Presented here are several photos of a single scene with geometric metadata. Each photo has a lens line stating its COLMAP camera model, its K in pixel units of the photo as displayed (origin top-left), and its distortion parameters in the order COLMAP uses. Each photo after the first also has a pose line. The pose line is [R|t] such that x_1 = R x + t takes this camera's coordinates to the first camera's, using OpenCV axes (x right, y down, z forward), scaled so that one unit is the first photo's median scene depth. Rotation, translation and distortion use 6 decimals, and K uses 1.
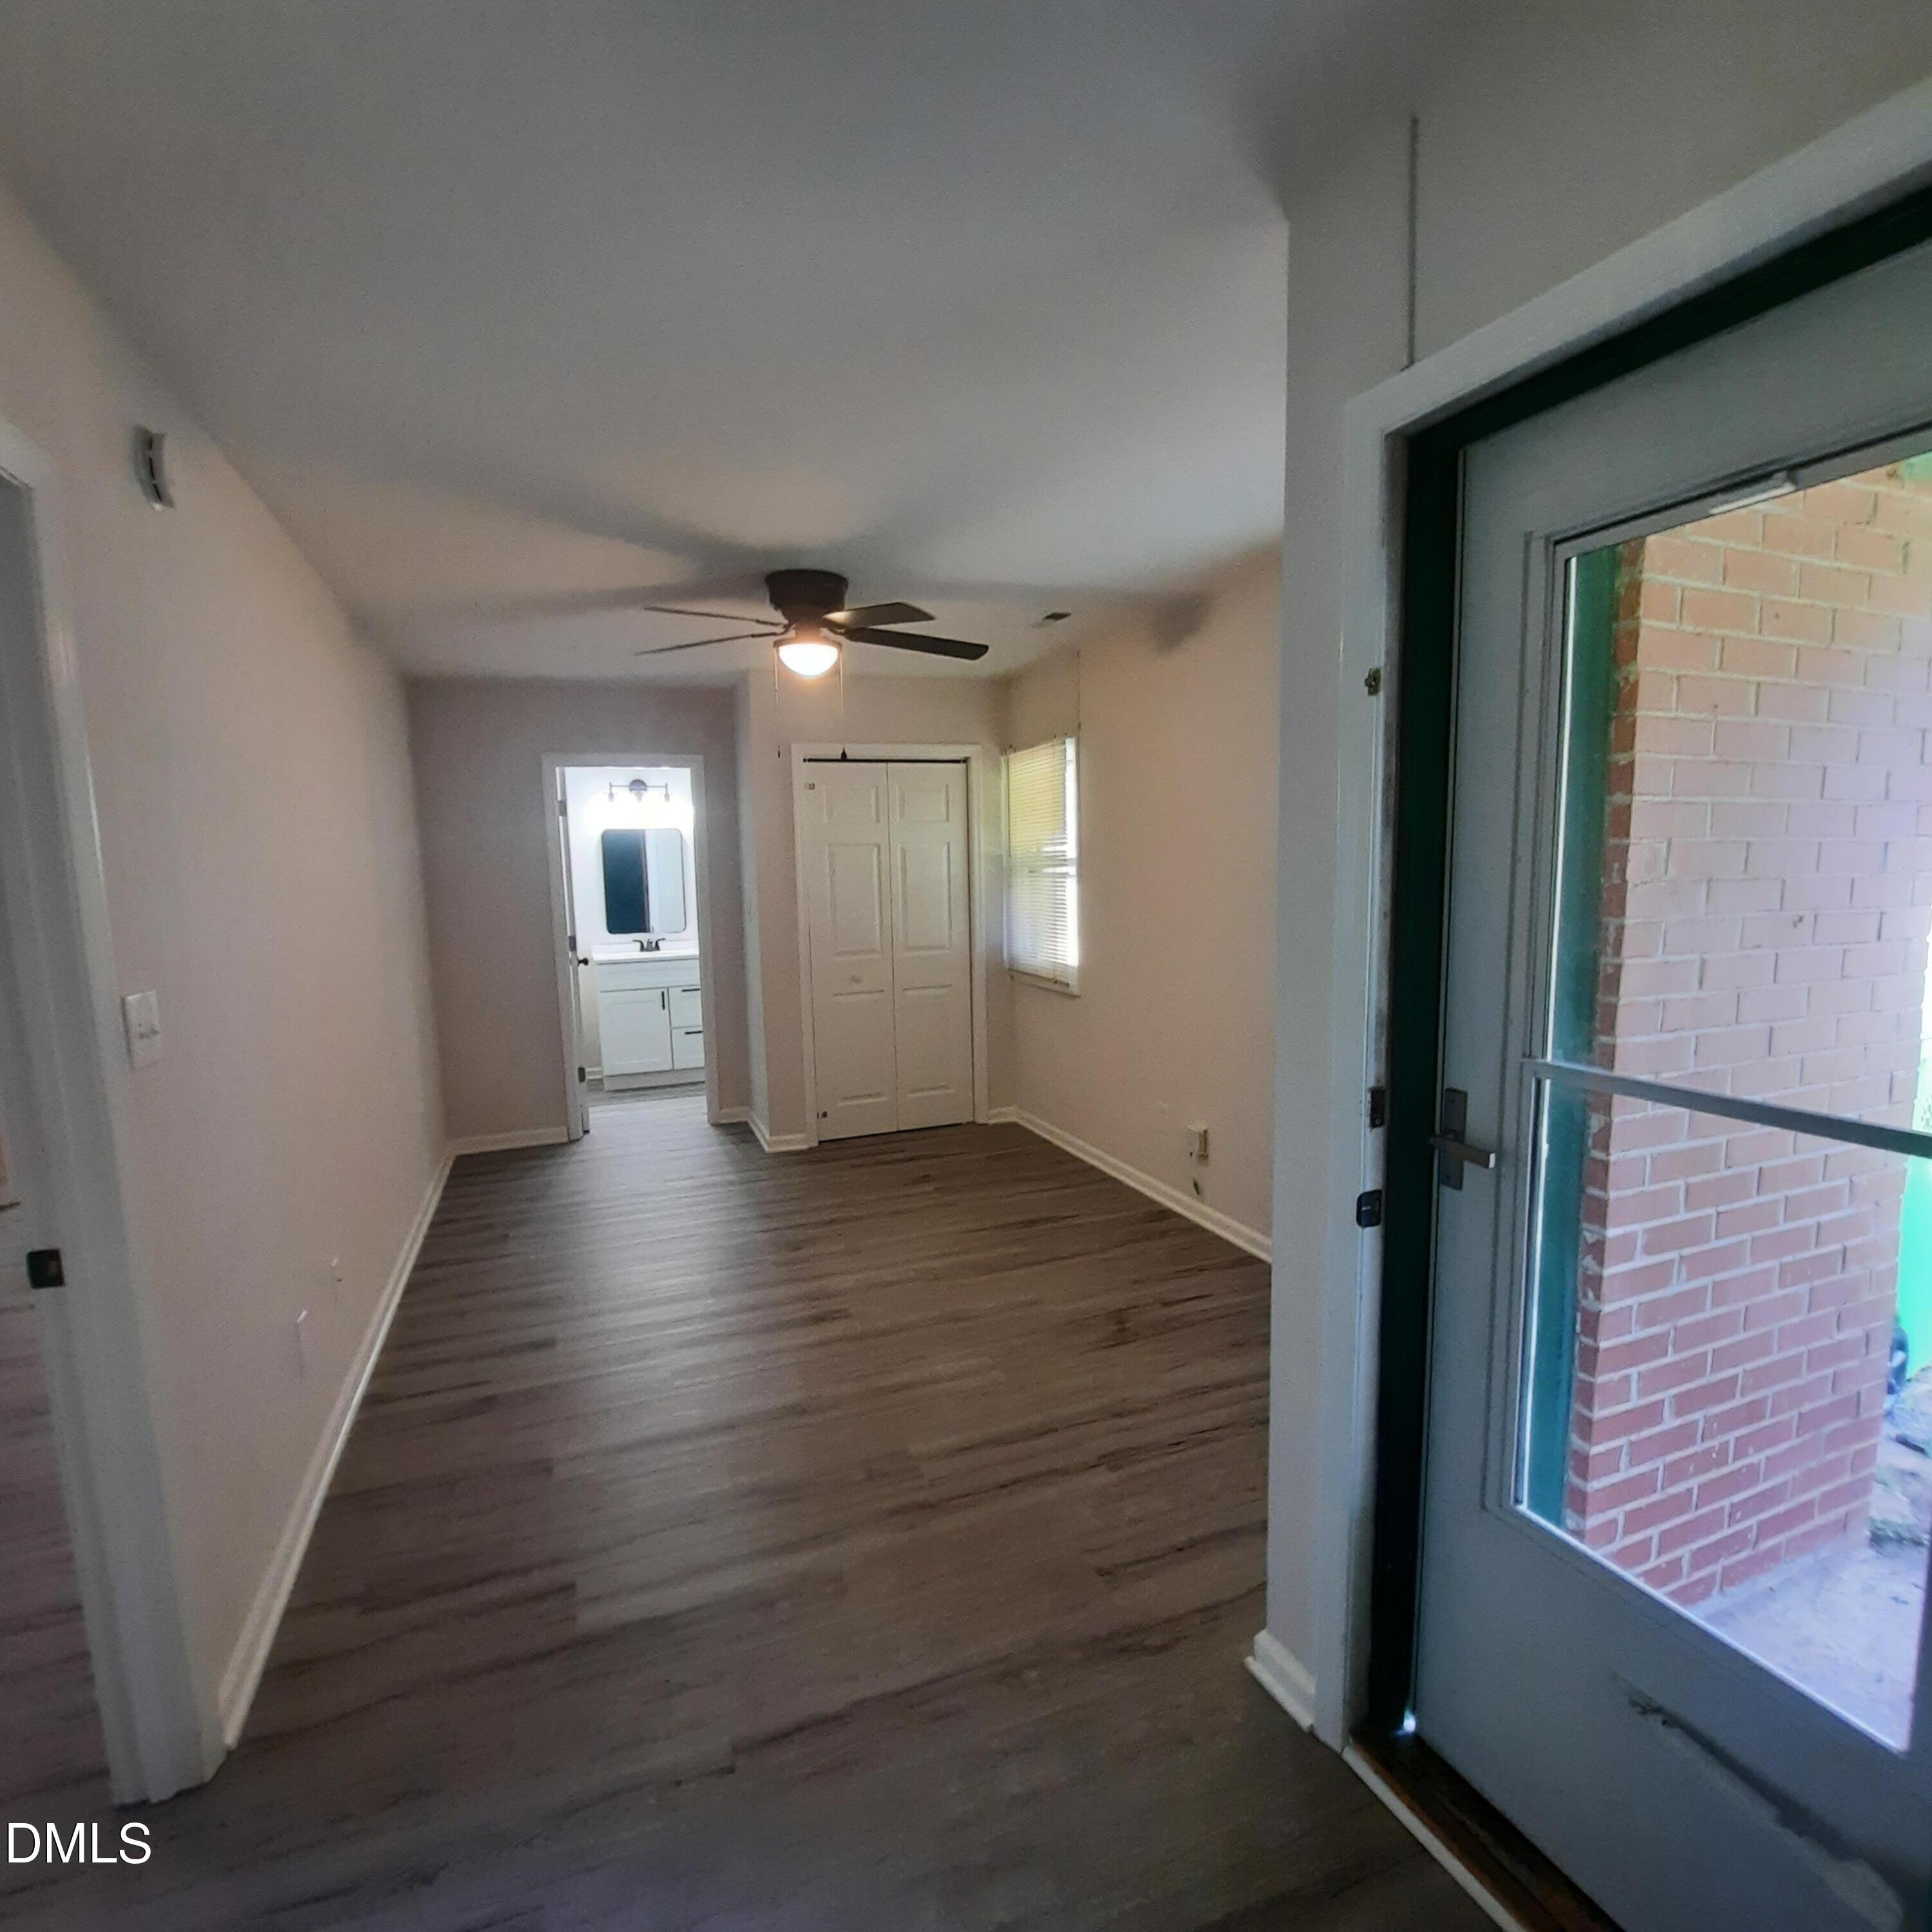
lens RADIAL K [[1007.1, 0, 972.0], [0, 1007.1, 950.3], [0, 0, 1]] dist [0.001451, 0.000084]
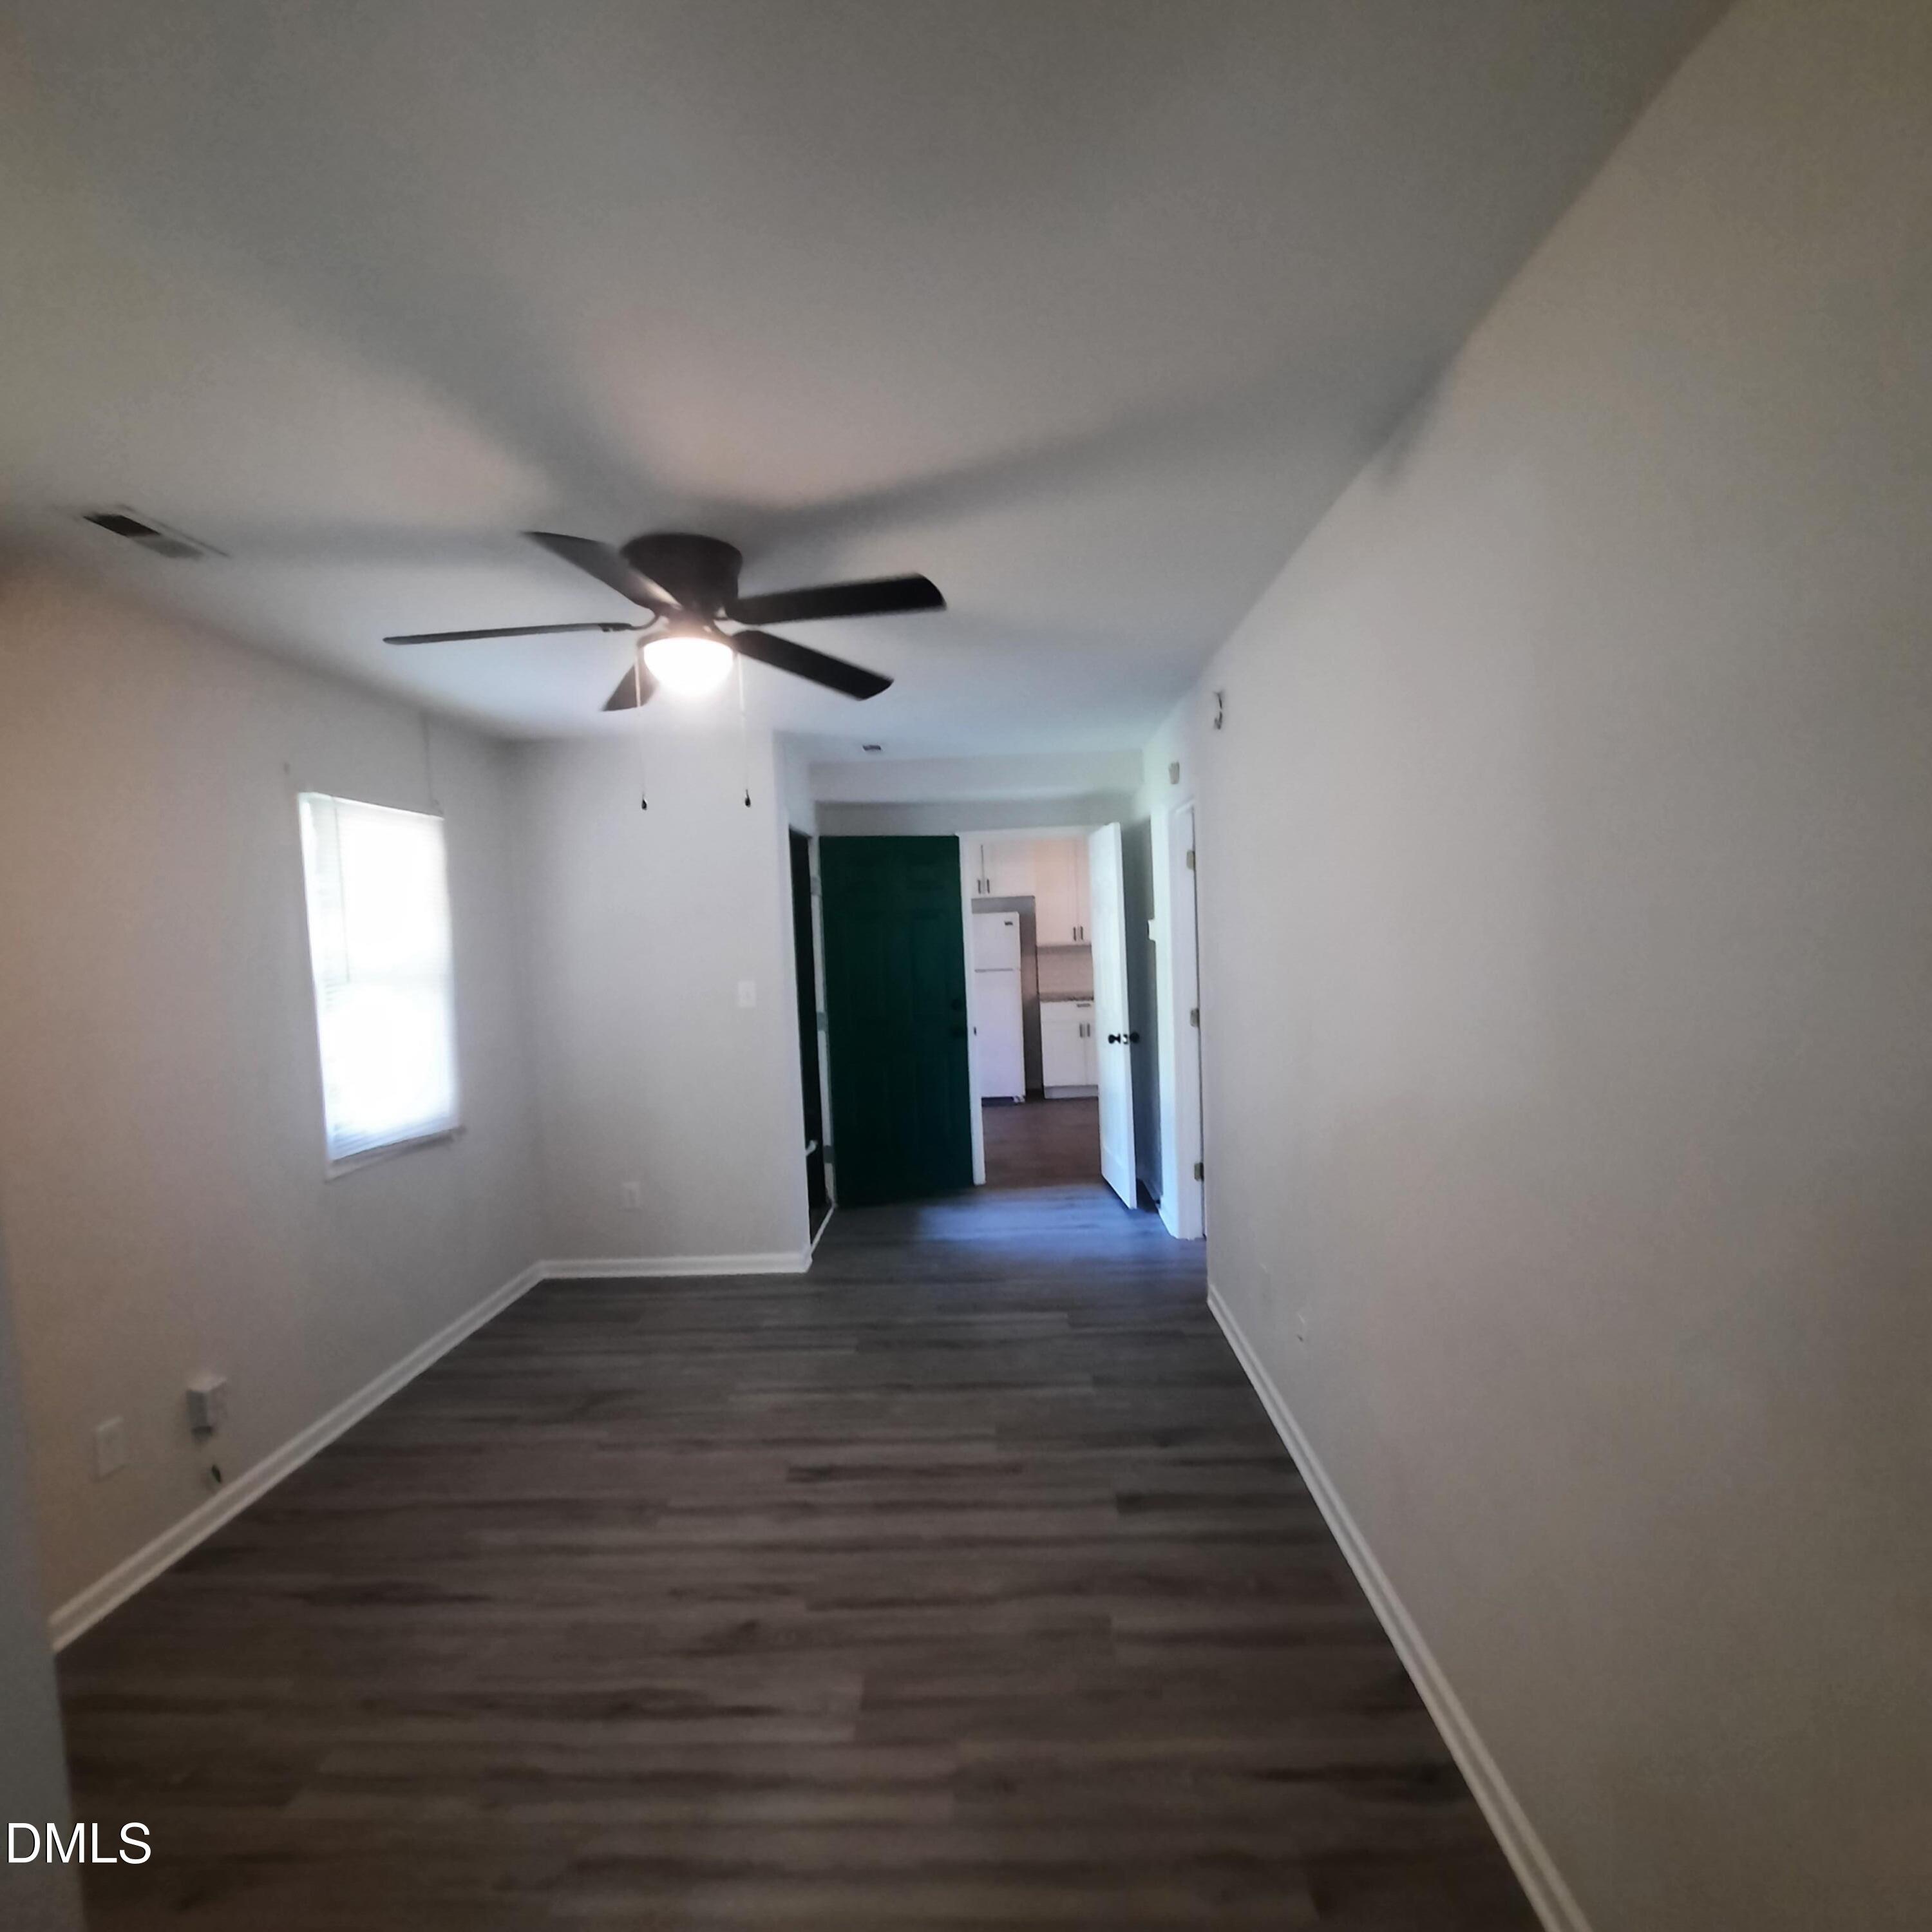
lens RADIAL K [[1026.0, 0, 972.6], [0, 1026.0, 994.5], [0, 0, 1]] dist [-0.015413, -0.000447]
pose [[-0.915373, 0.039726, 0.400642, -0.393004], [0.100009, 0.986366, 0.130694, -0.088036], [-0.389987, 0.159701, -0.906866, 1.037356]]
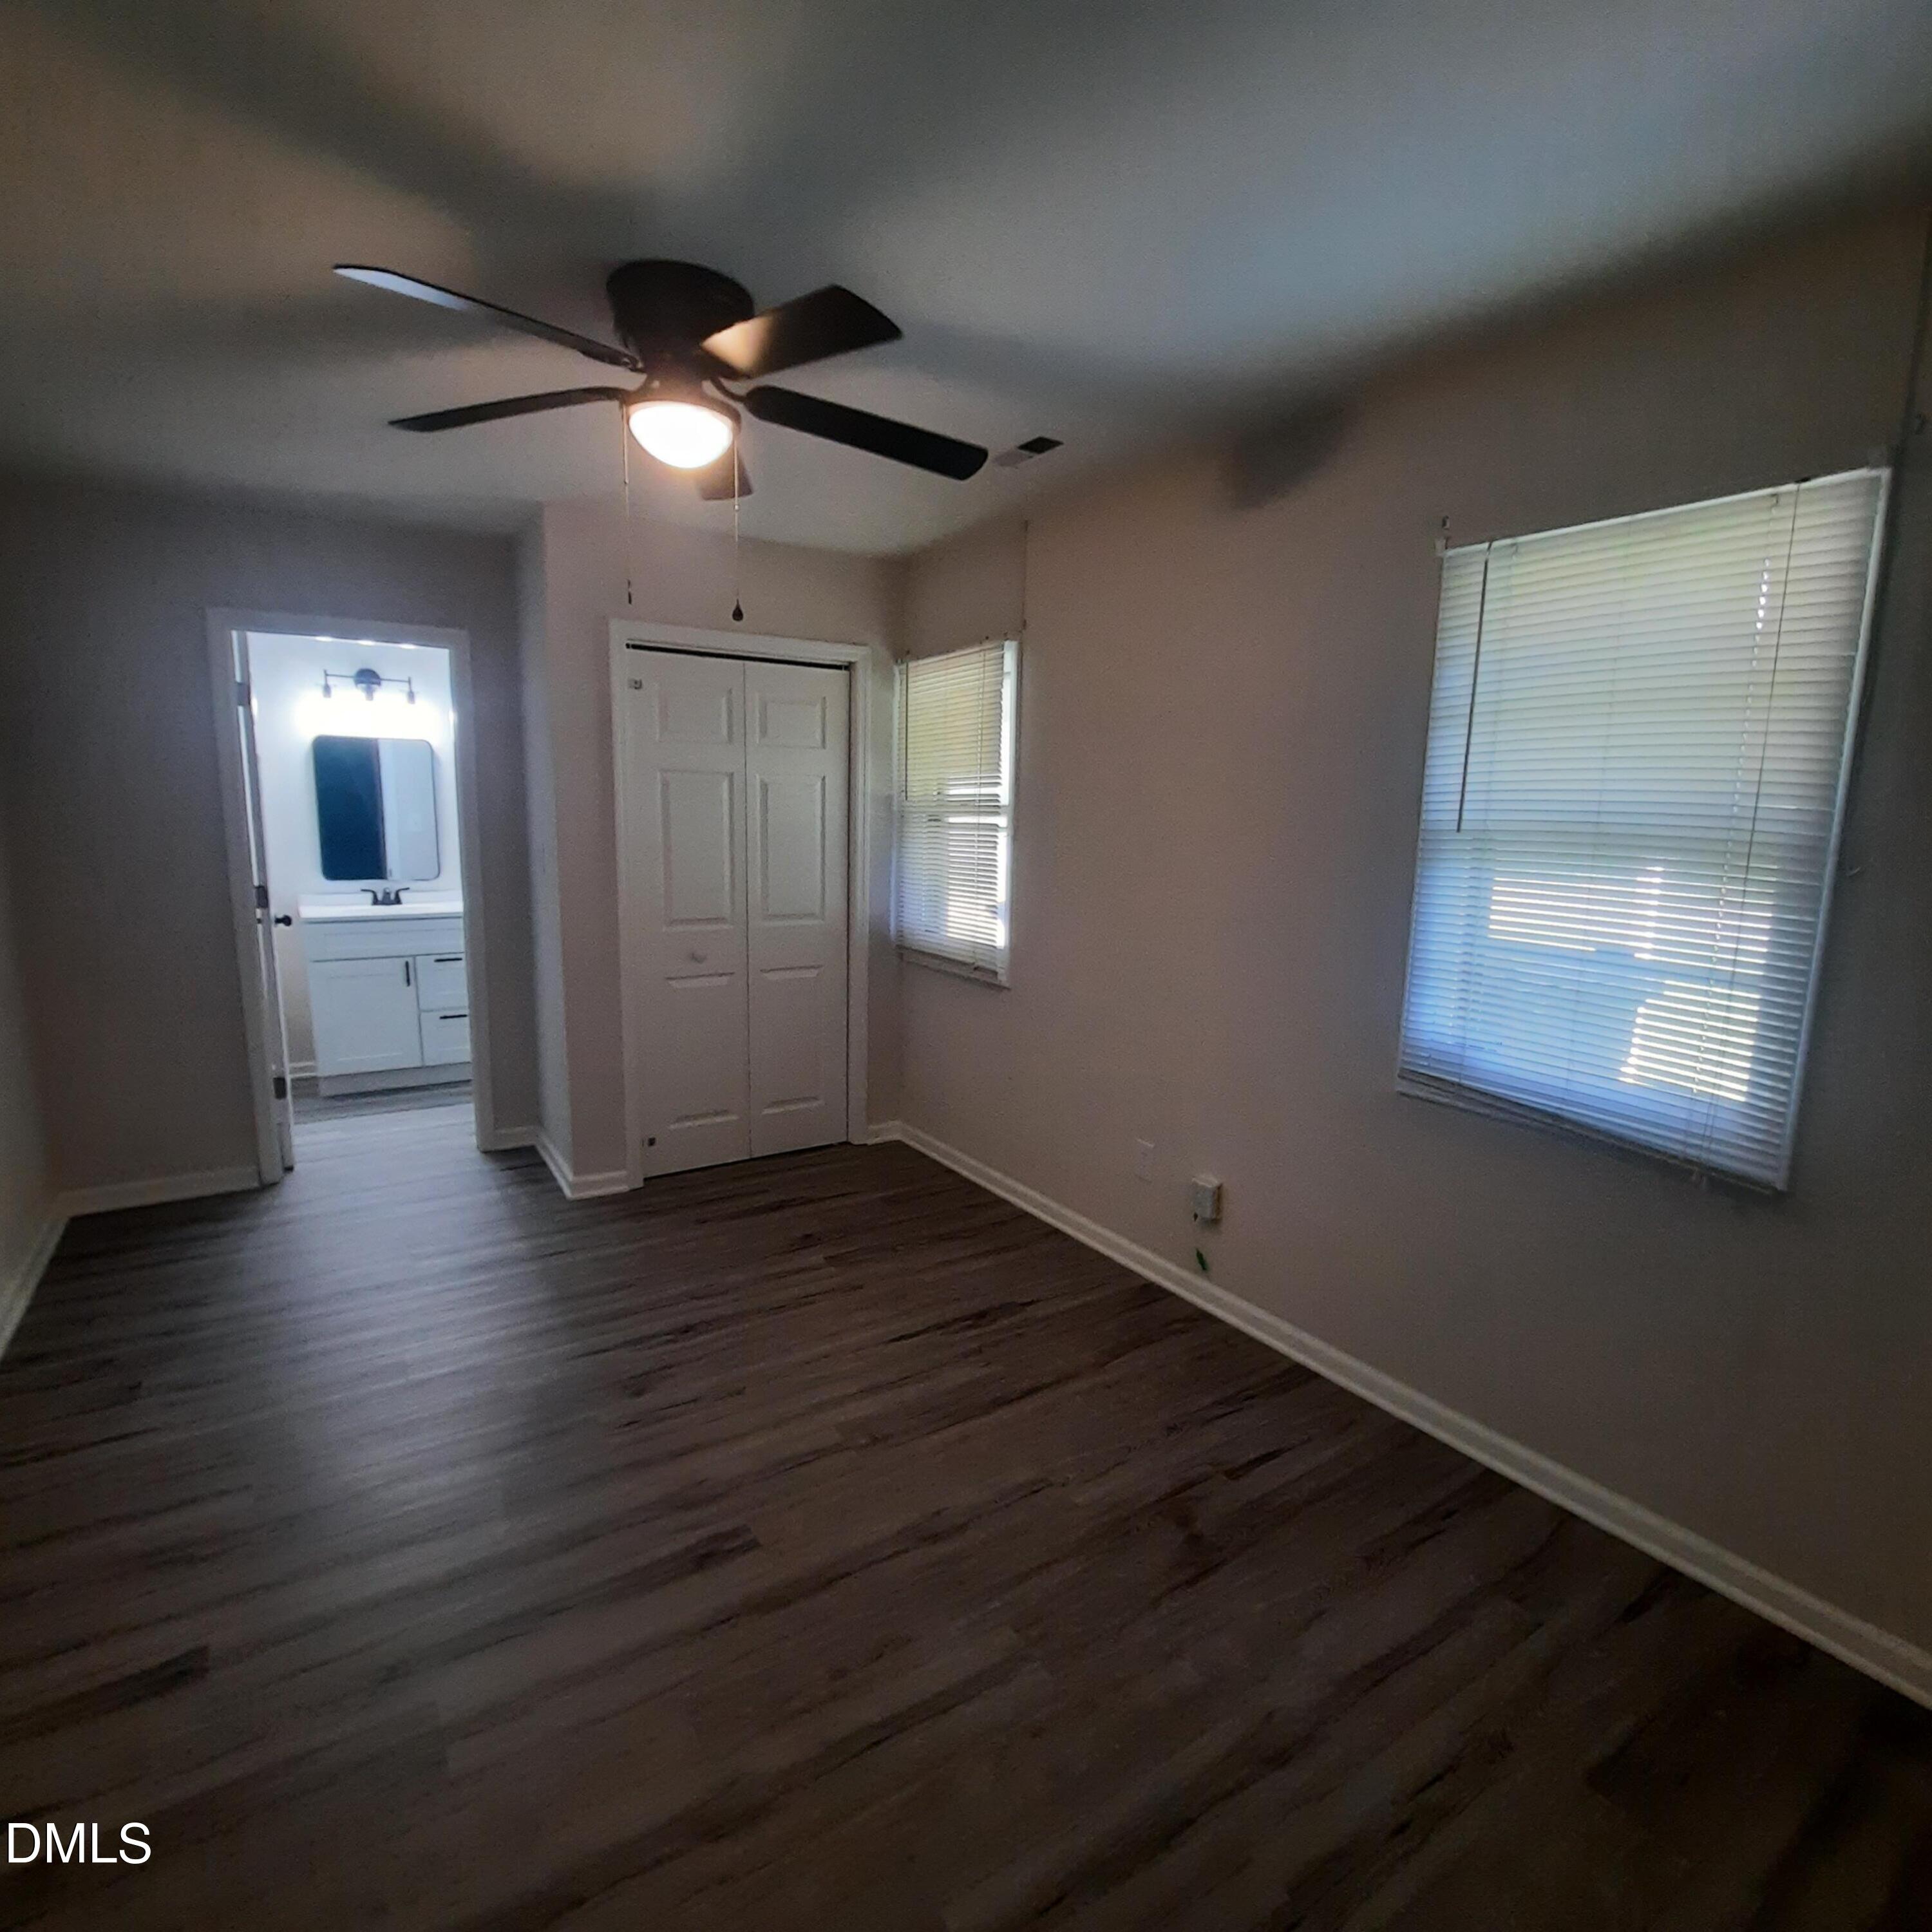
lens RADIAL K [[1010.1, 0, 966.0], [0, 1010.1, 966.0], [0, 0, 1]] dist [-0.003370, -0.000967]
pose [[0.977331, 0.014345, 0.211232, -0.080775], [-0.028217, 0.997627, 0.062805, -0.017182], [-0.209829, -0.067341, 0.975416, 0.248693]]
